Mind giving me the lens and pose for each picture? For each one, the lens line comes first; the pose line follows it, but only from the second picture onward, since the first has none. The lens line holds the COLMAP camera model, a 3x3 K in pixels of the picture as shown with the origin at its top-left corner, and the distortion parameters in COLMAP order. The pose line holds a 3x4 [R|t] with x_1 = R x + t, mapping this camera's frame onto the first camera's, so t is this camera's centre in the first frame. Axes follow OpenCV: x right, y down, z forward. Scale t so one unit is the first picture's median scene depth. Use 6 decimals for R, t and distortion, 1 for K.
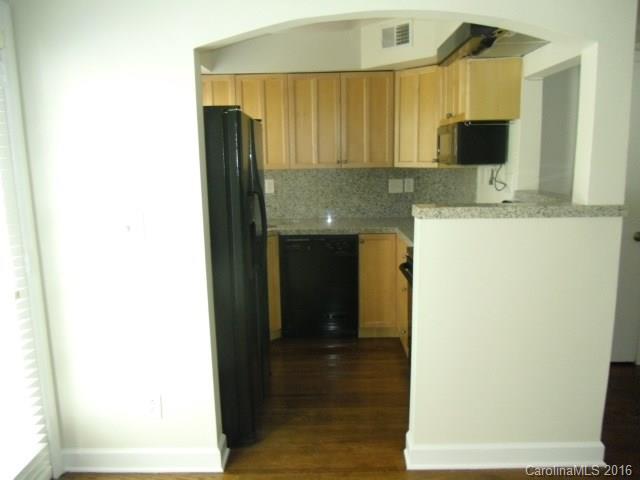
lens RADIAL K [[490.7, 0, 318.0], [0, 490.7, 241.0], [0, 0, 1]] dist [-0.052085, 0.046191]
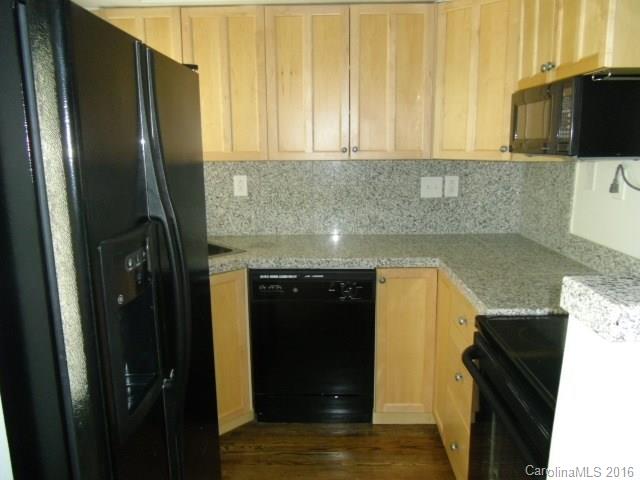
lens RADIAL K [[490.7, 0, 318.0], [0, 490.7, 241.0], [0, 0, 1]] dist [-0.052085, 0.046191]
pose [[0.999904, 0.010219, -0.009404, 0.013185], [-0.009985, 0.999649, 0.024548, -0.055163], [0.009651, -0.024452, 0.999654, 0.342974]]
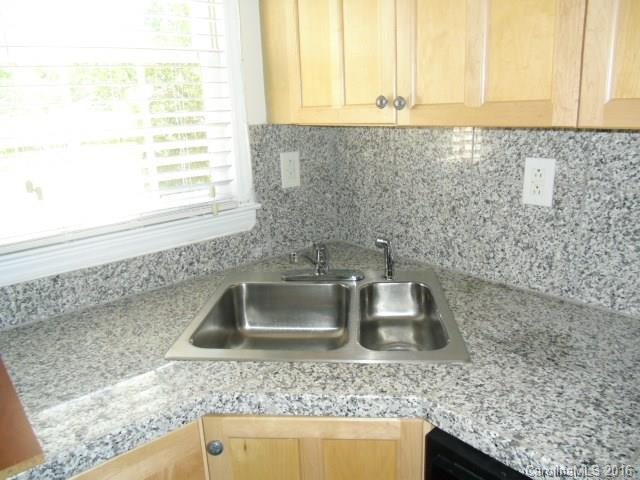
lens RADIAL K [[490.7, 0, 318.0], [0, 490.7, 241.0], [0, 0, 1]] dist [-0.052085, 0.046191]
pose [[0.651763, 0.192351, -0.733625, 0.034154], [-0.097332, 0.980519, 0.170614, -0.115186], [0.752151, -0.039795, 0.657788, 0.720859]]
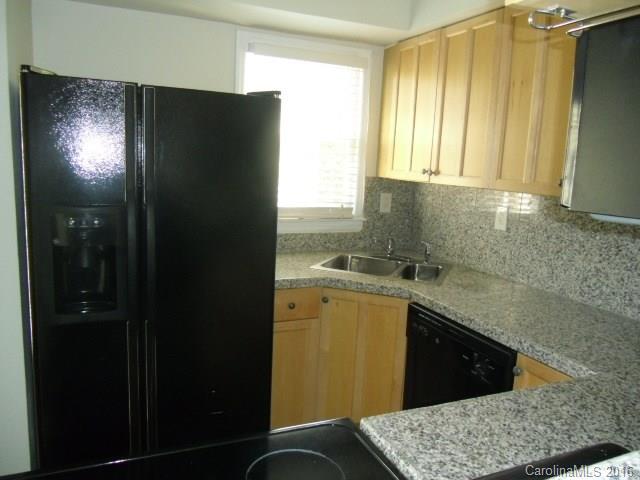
lens RADIAL K [[490.7, 0, 318.0], [0, 490.7, 241.0], [0, 0, 1]] dist [-0.052085, 0.046191]
pose [[0.406527, 0.182440, -0.895238, 0.329348], [-0.206645, 0.972829, 0.104414, -0.102216], [0.889963, 0.142549, 0.433181, 0.575826]]
